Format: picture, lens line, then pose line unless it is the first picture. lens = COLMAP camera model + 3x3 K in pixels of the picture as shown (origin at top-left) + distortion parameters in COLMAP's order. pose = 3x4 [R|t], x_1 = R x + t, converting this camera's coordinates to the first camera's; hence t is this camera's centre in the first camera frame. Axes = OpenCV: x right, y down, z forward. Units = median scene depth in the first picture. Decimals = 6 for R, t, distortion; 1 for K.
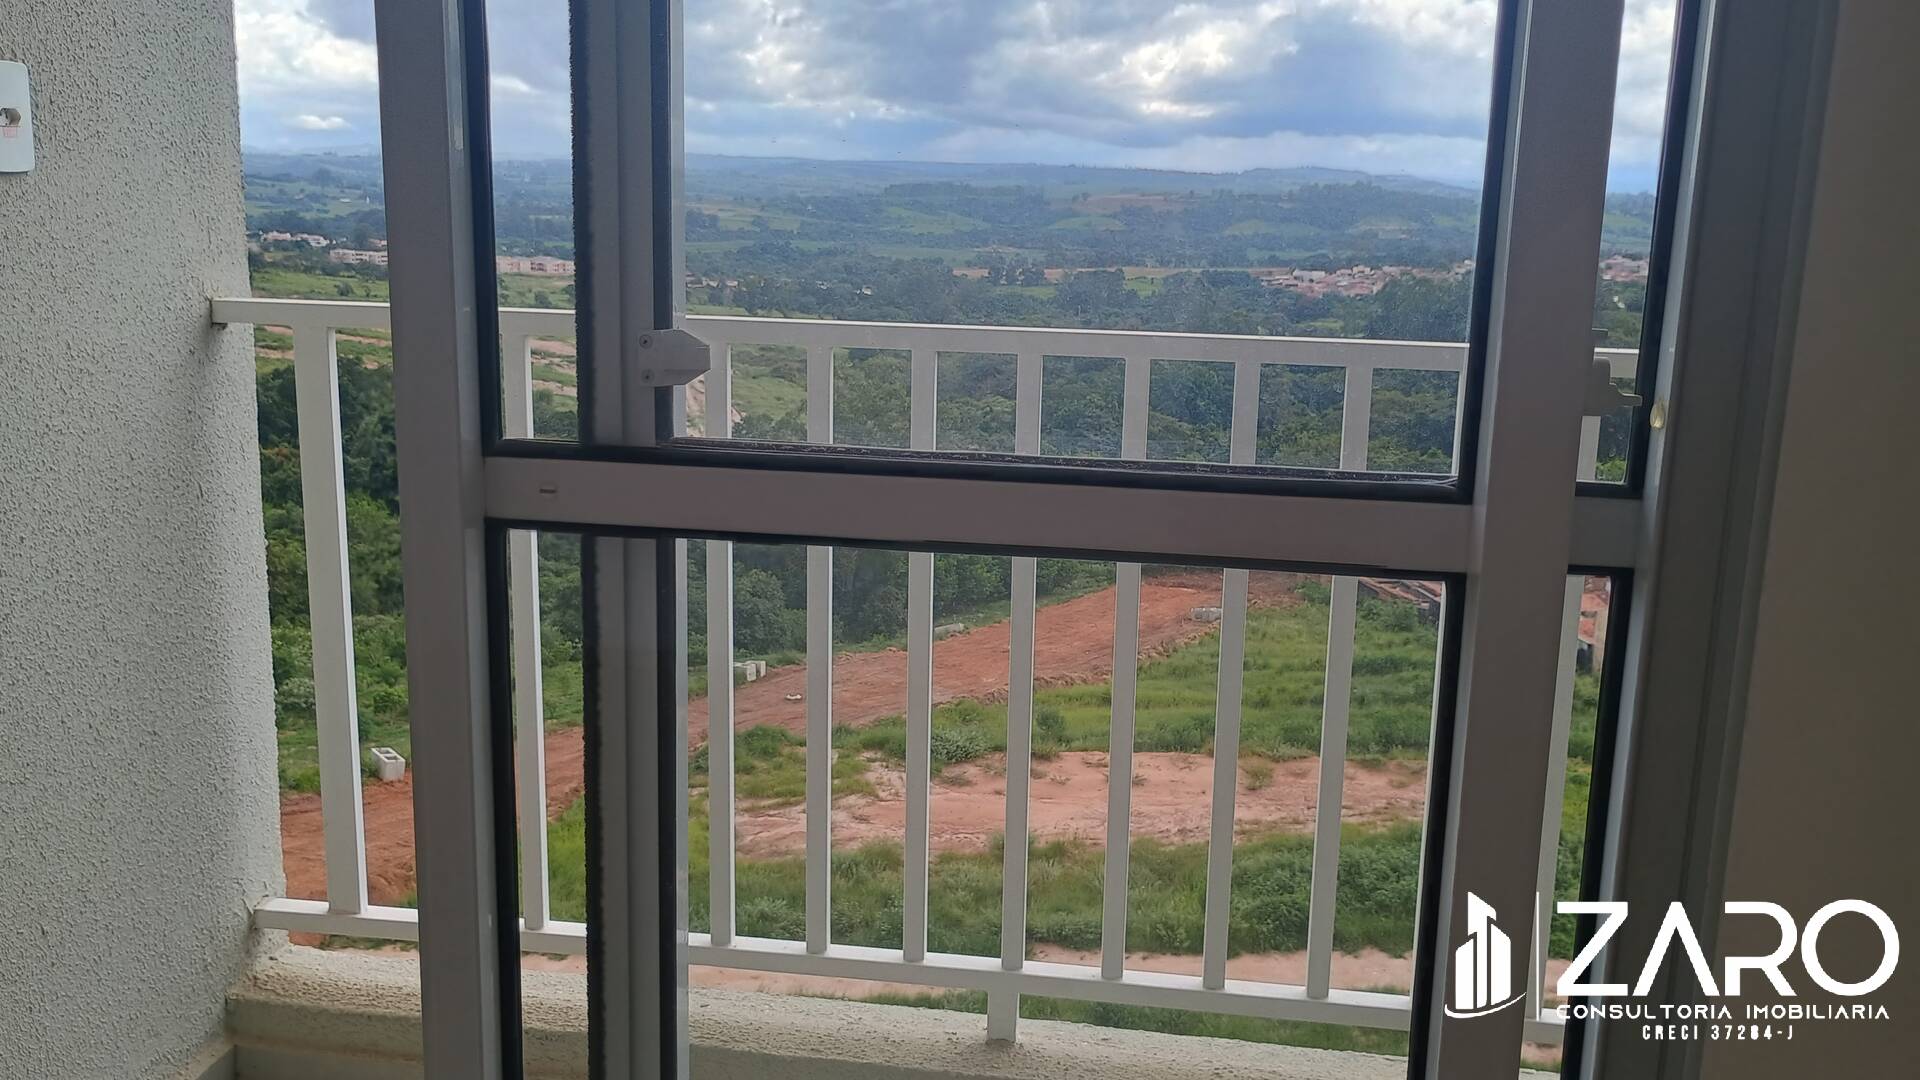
lens RADIAL K [[1677.3, 0, 965.5], [0, 1677.3, 538.1], [0, 0, 1]] dist [0.057103, -0.073052]
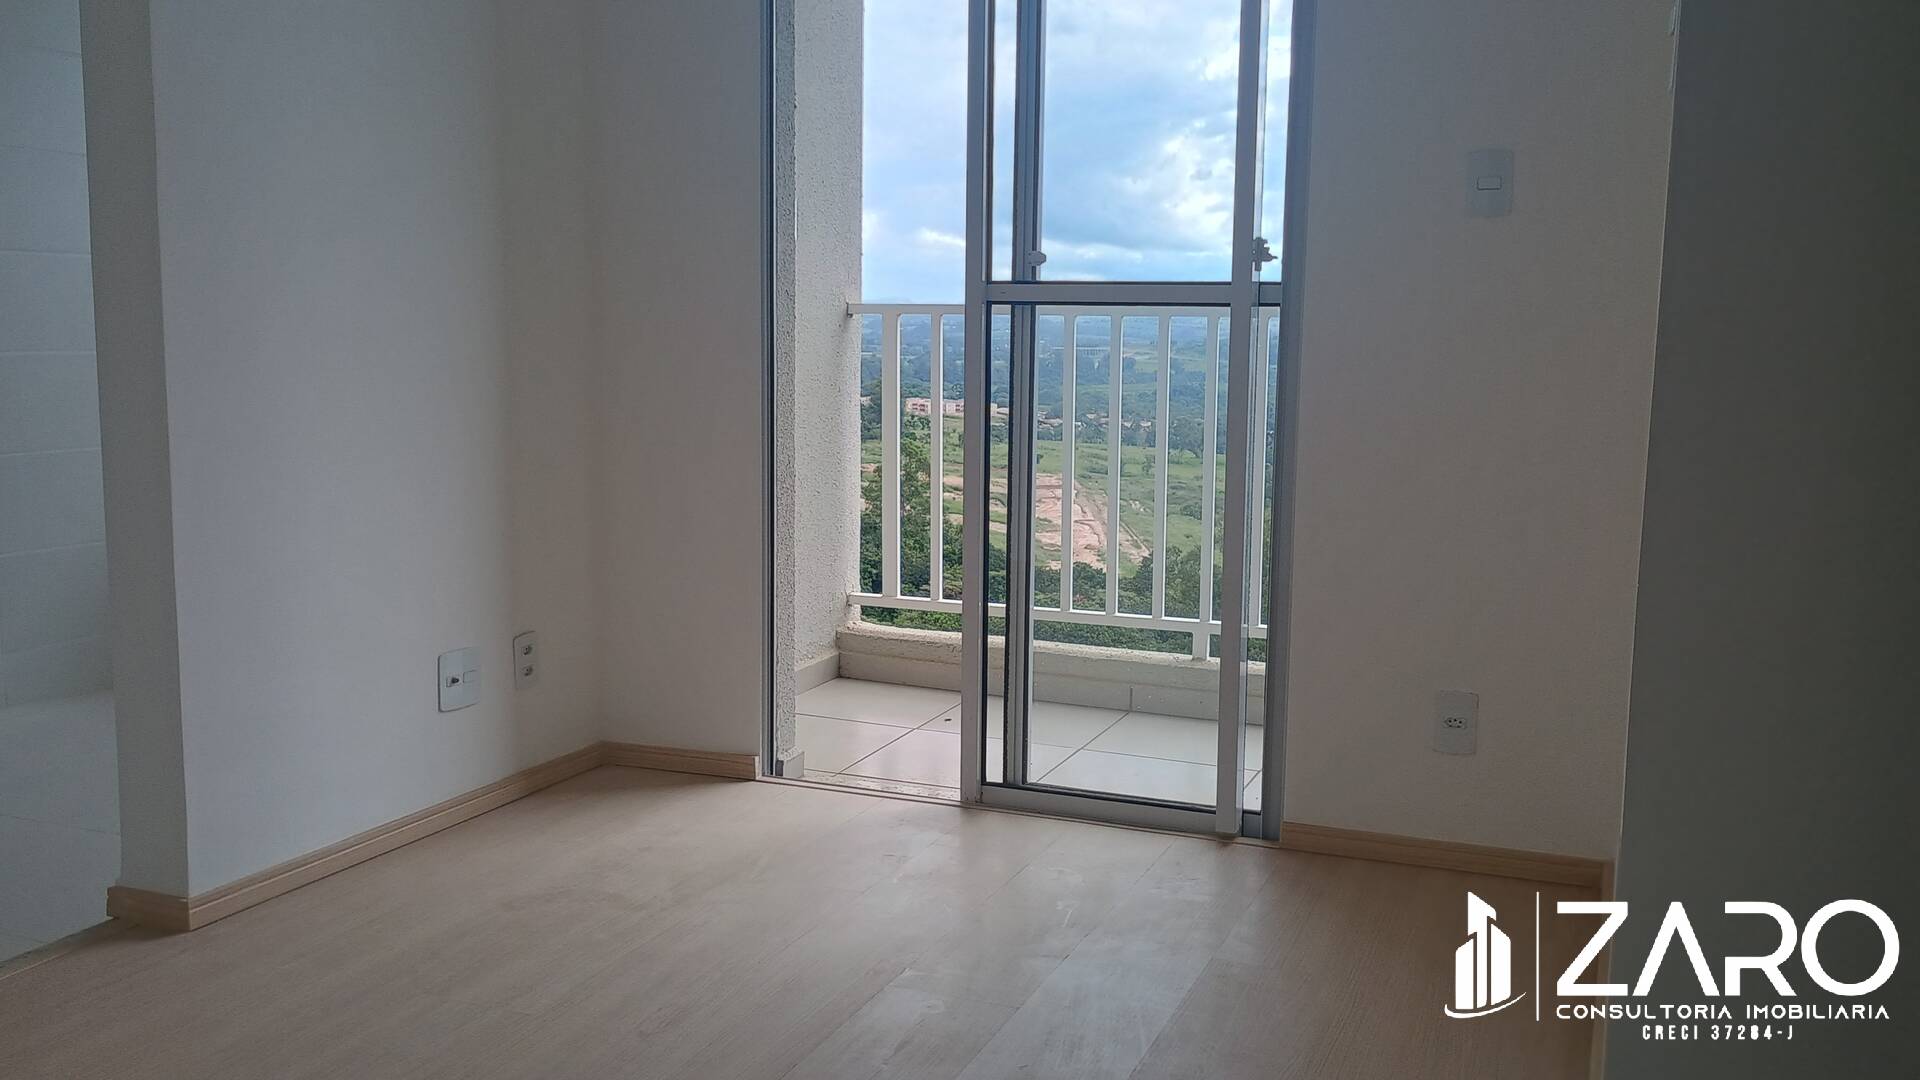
lens RADIAL K [[1677.3, 0, 965.5], [0, 1677.3, 538.1], [0, 0, 1]] dist [0.057103, -0.073052]
pose [[0.970508, 0.016397, -0.240511, 0.573268], [-0.036319, 0.996242, -0.078637, 0.802495], [0.238317, 0.085053, 0.967456, -2.566946]]
